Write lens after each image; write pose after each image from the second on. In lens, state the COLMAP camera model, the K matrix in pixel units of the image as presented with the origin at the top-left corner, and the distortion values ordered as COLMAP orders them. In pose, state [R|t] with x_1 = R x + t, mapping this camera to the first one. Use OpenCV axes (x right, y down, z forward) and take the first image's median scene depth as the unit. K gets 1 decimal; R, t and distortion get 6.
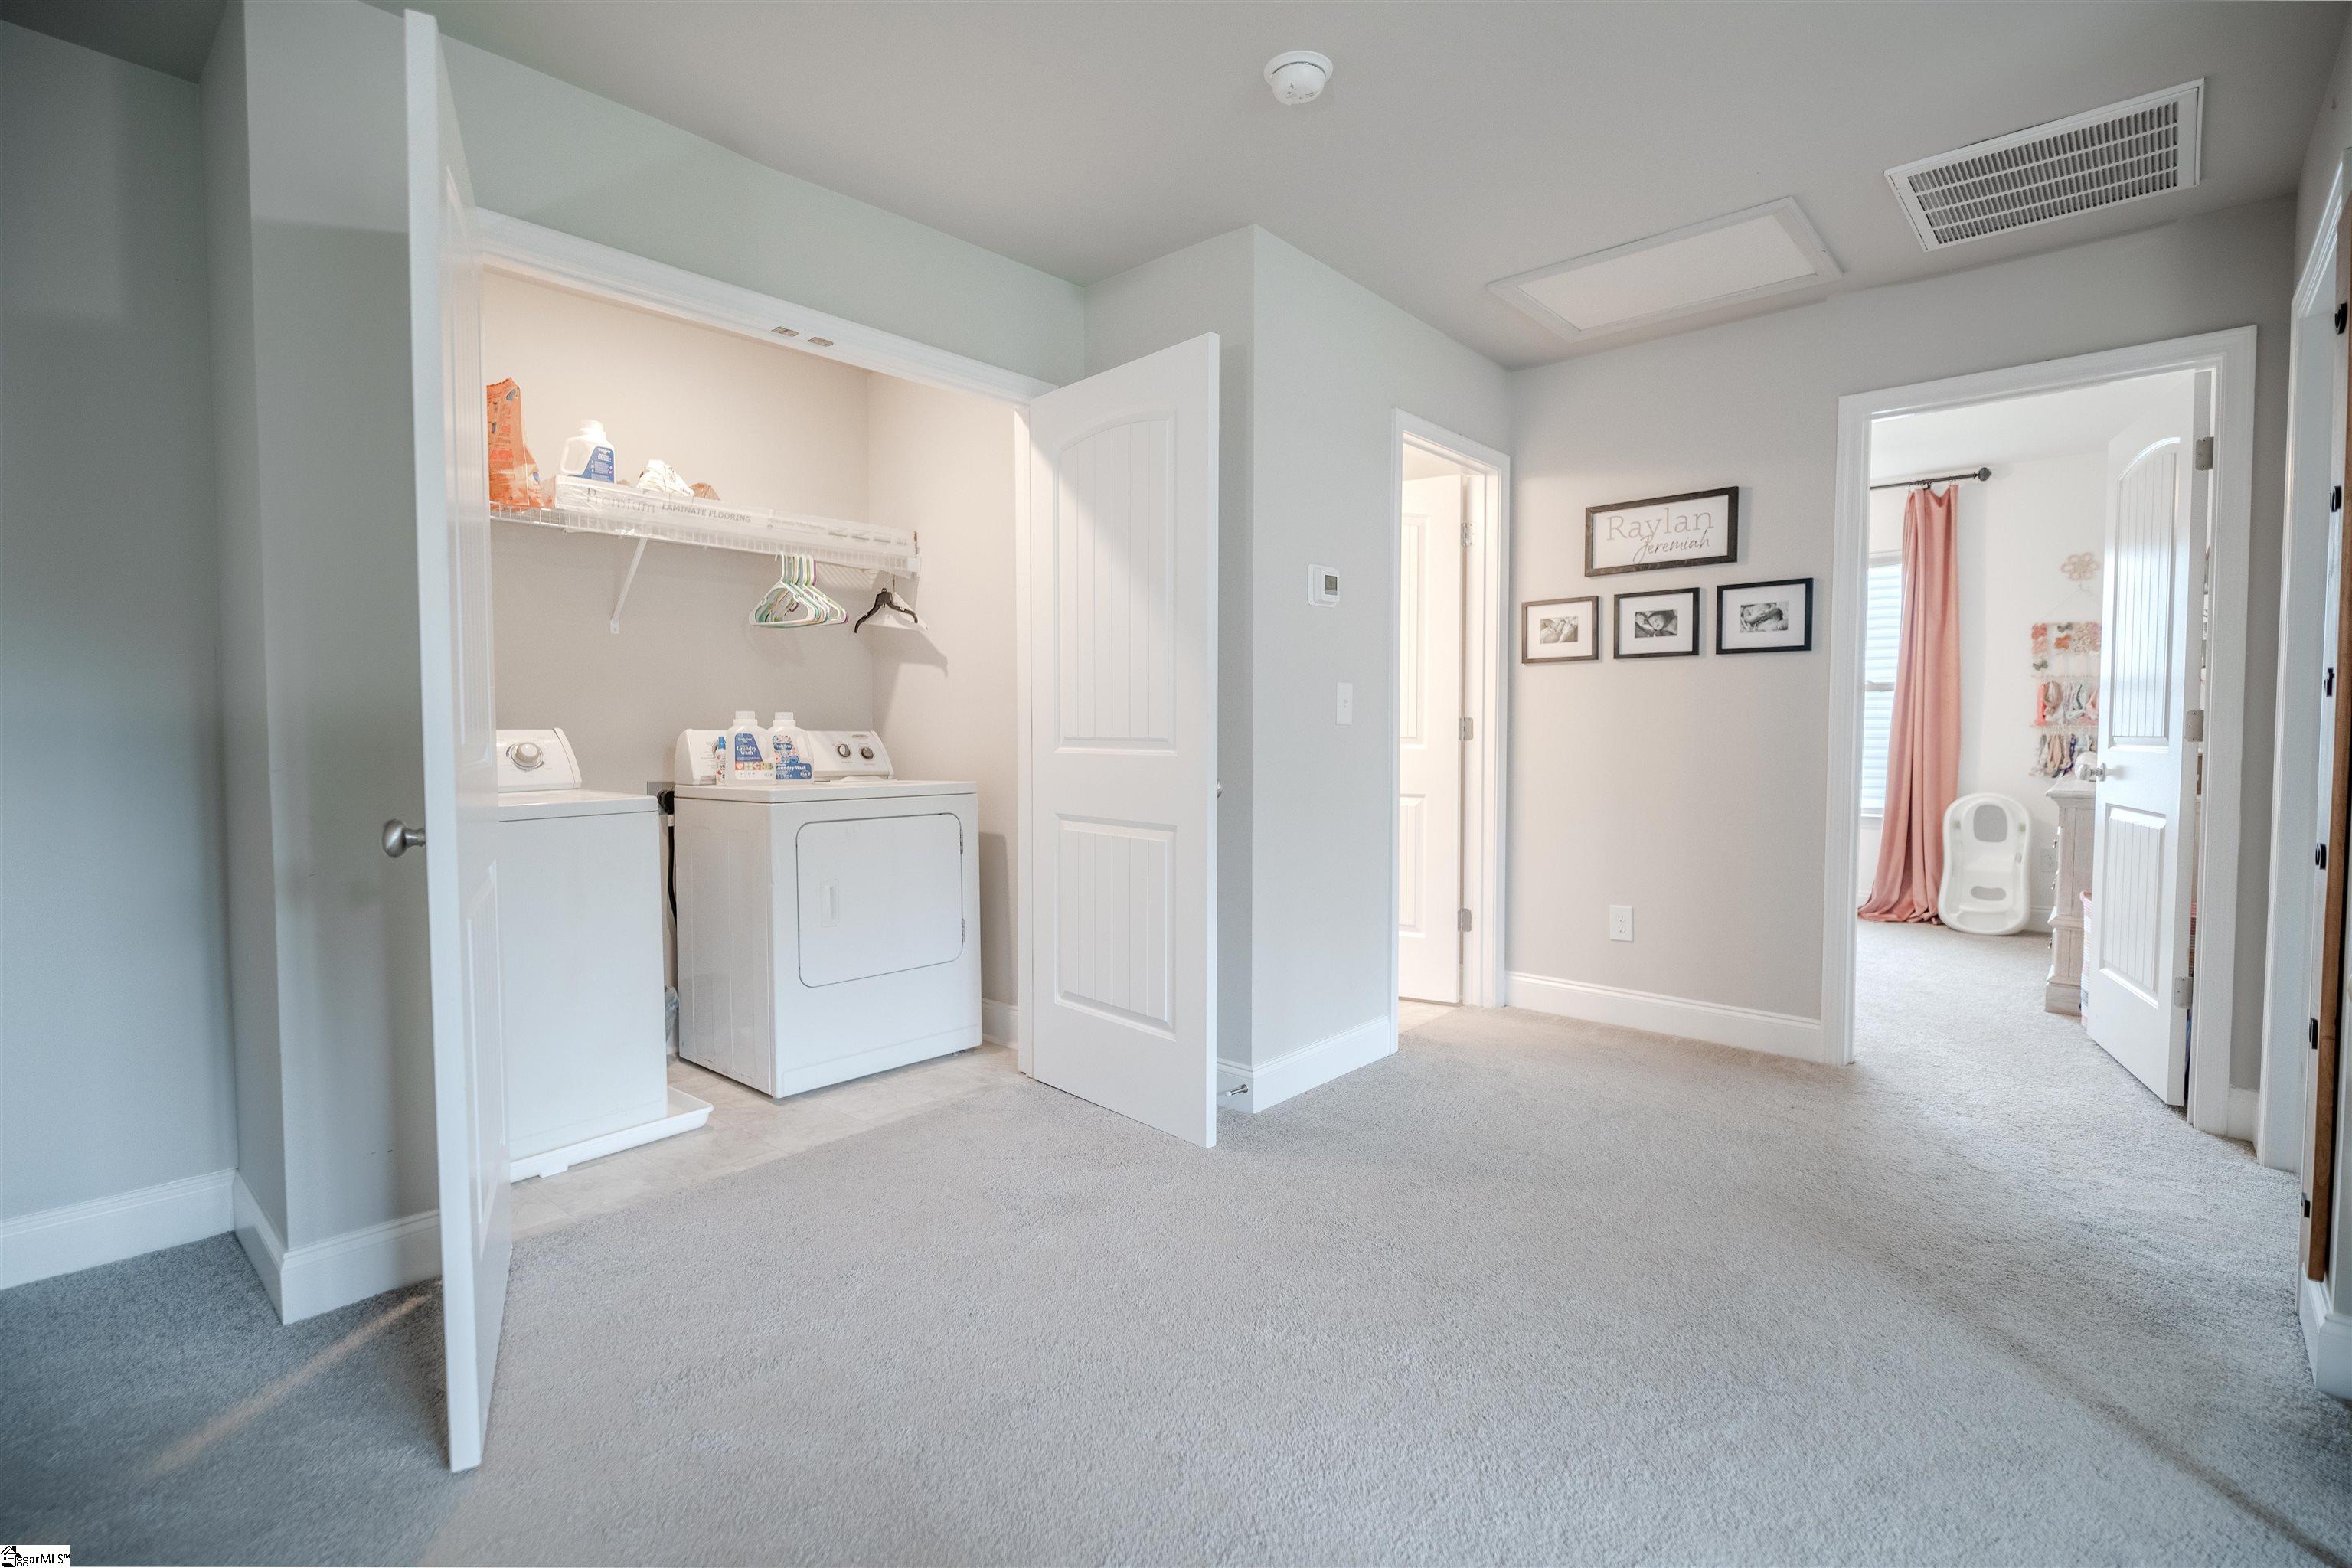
lens RADIAL K [[1096.3, 0, 1164.1], [0, 1096.3, 780.1], [0, 0, 1]] dist [0.002346, -0.008734]
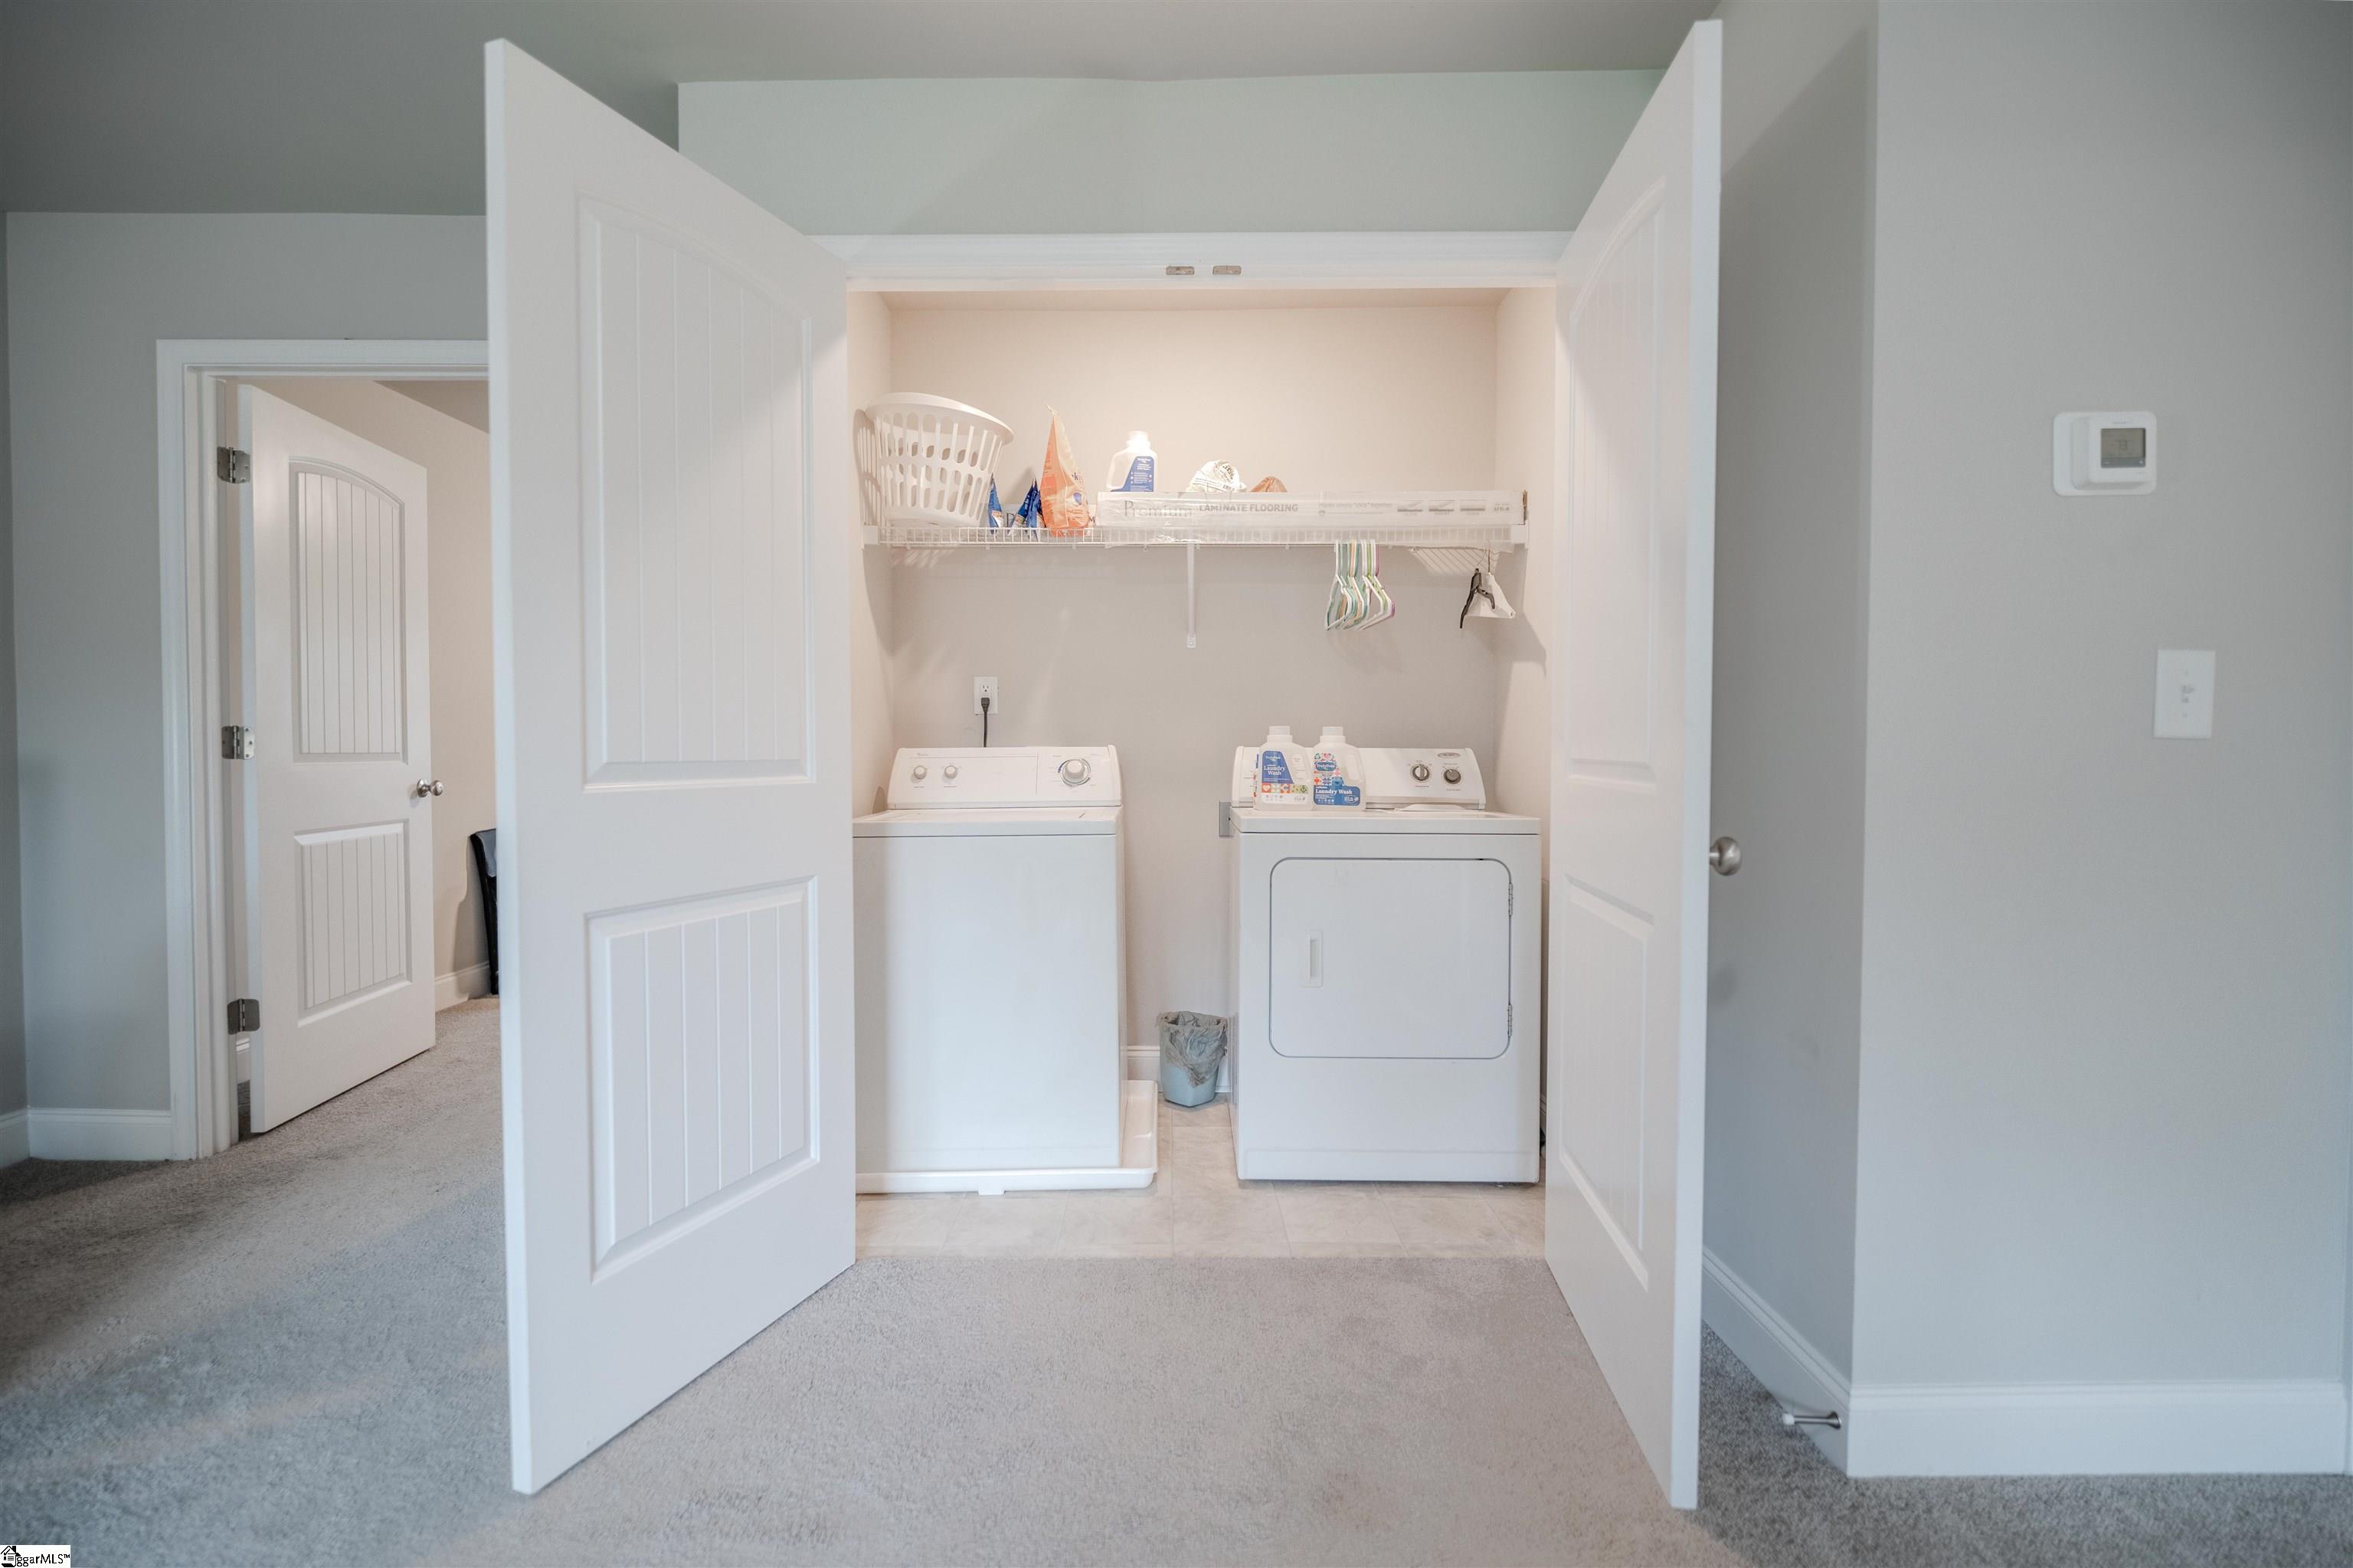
lens RADIAL K [[1096.8, 0, 1164.6], [0, 1096.8, 780.1], [0, 0, 1]] dist [0.002346, -0.008734]
pose [[0.664644, 0.024742, -0.746750, 0.215680], [-0.034809, 0.999392, 0.002130, -0.017887], [0.746349, 0.024578, 0.665101, 0.344136]]
